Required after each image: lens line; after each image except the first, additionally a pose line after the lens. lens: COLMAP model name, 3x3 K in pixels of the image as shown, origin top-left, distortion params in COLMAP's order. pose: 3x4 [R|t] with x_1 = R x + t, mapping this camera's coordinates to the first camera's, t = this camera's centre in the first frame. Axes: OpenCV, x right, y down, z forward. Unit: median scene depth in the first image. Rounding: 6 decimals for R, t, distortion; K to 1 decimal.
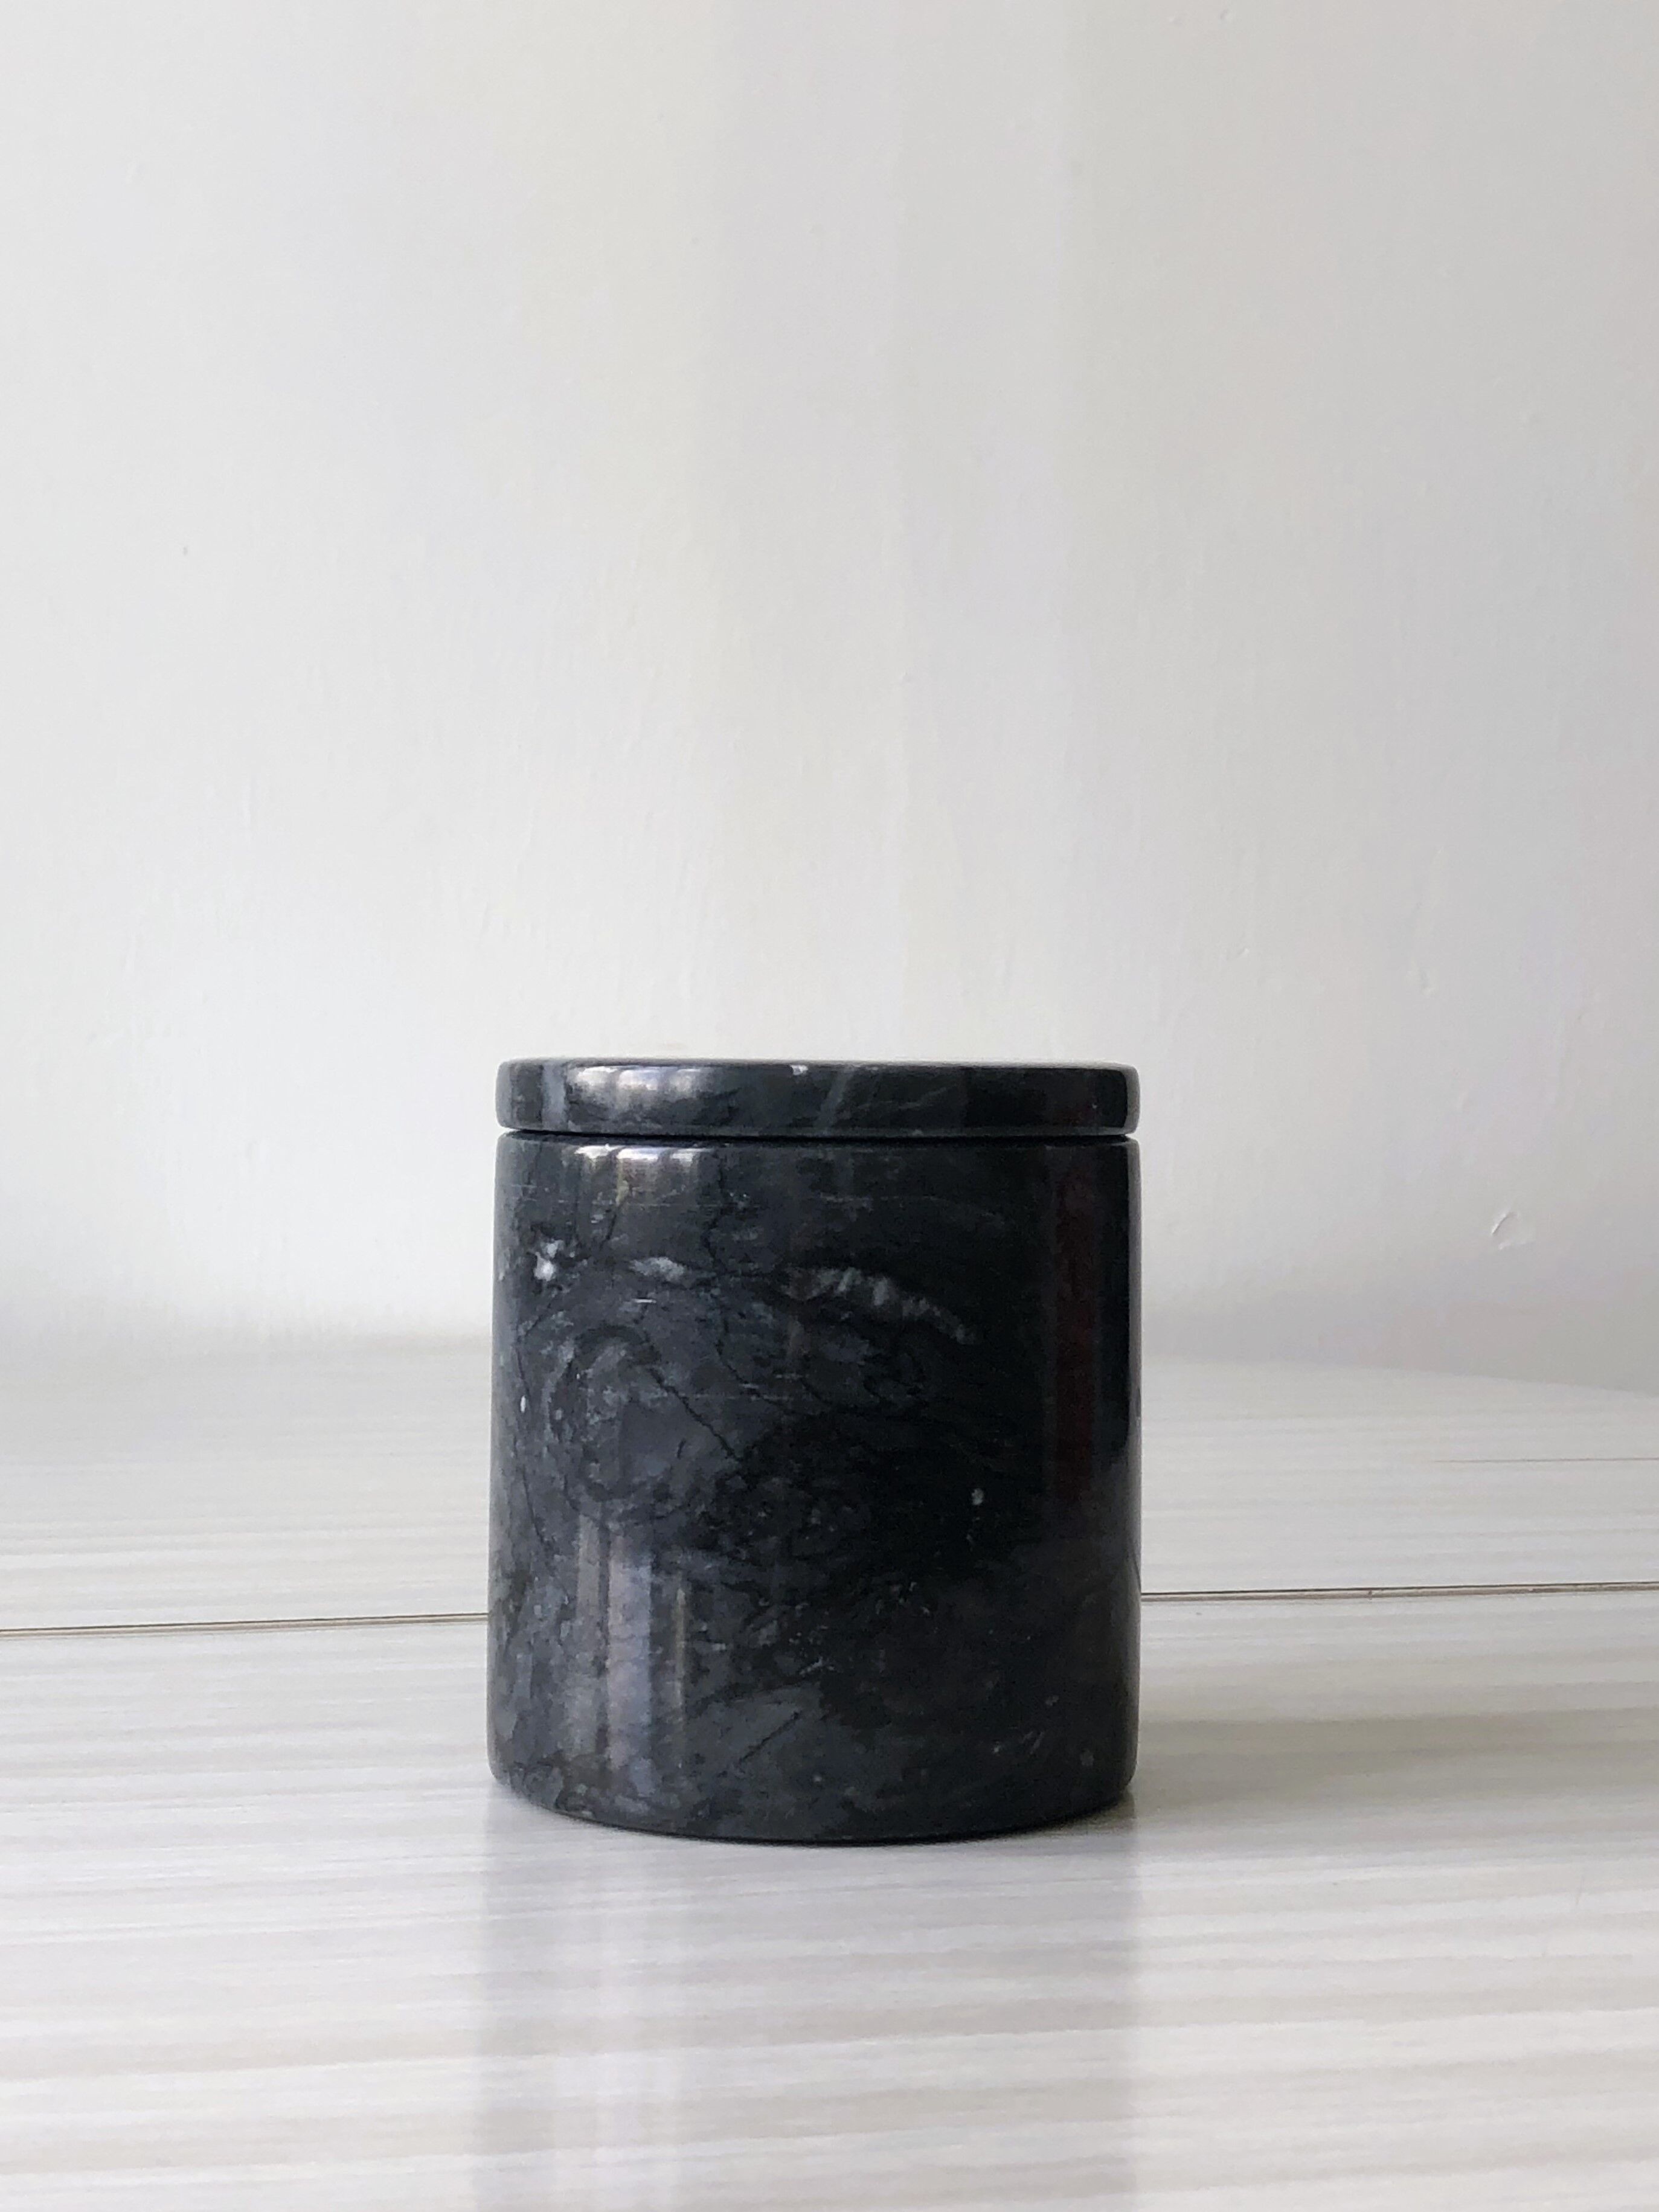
lens RADIAL K [[3215.6, 0, 829.5], [0, 3215.6, 1106.0], [0, 0, 1]] dist [-0.007346, -0.008936]
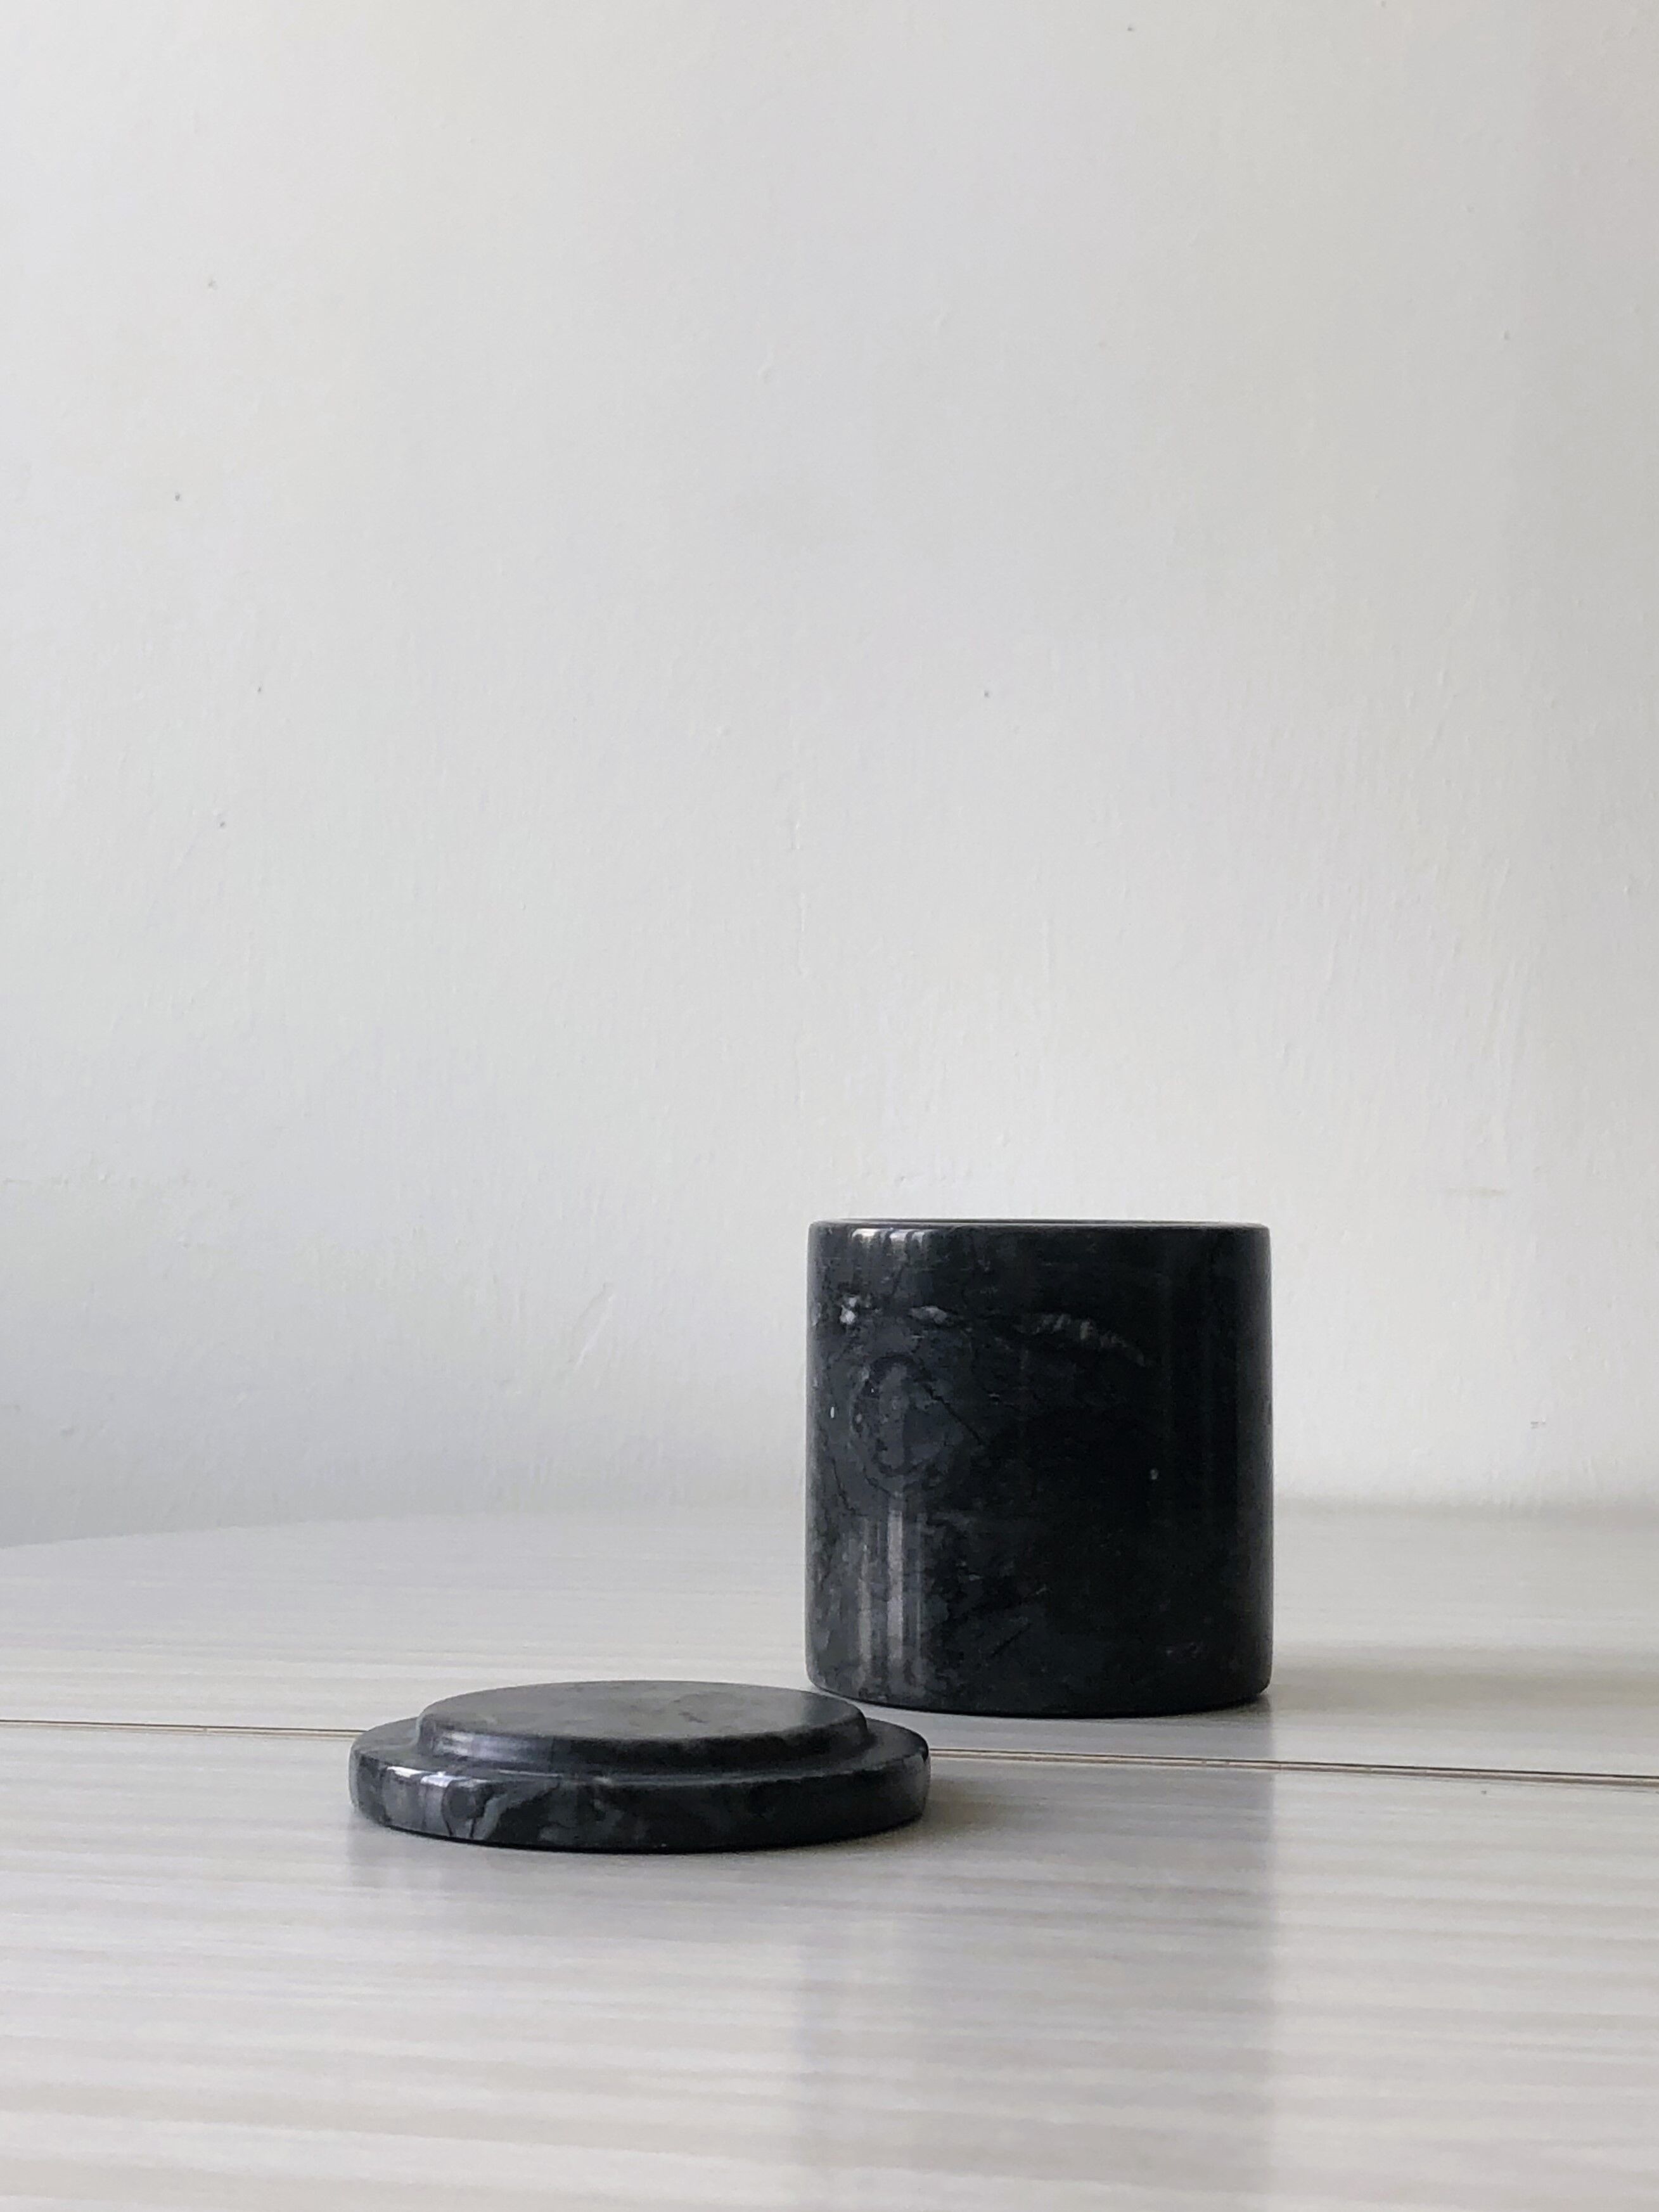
lens RADIAL K [[3169.5, 0, 829.5], [0, 3169.5, 1106.0], [0, 0, 1]] dist [-0.270339, -0.016085]
pose [[0.998792, -0.012375, -0.047559, -0.029169], [0.010044, 0.998752, -0.048934, 0.026556], [0.048106, 0.048397, 0.997669, -0.403197]]
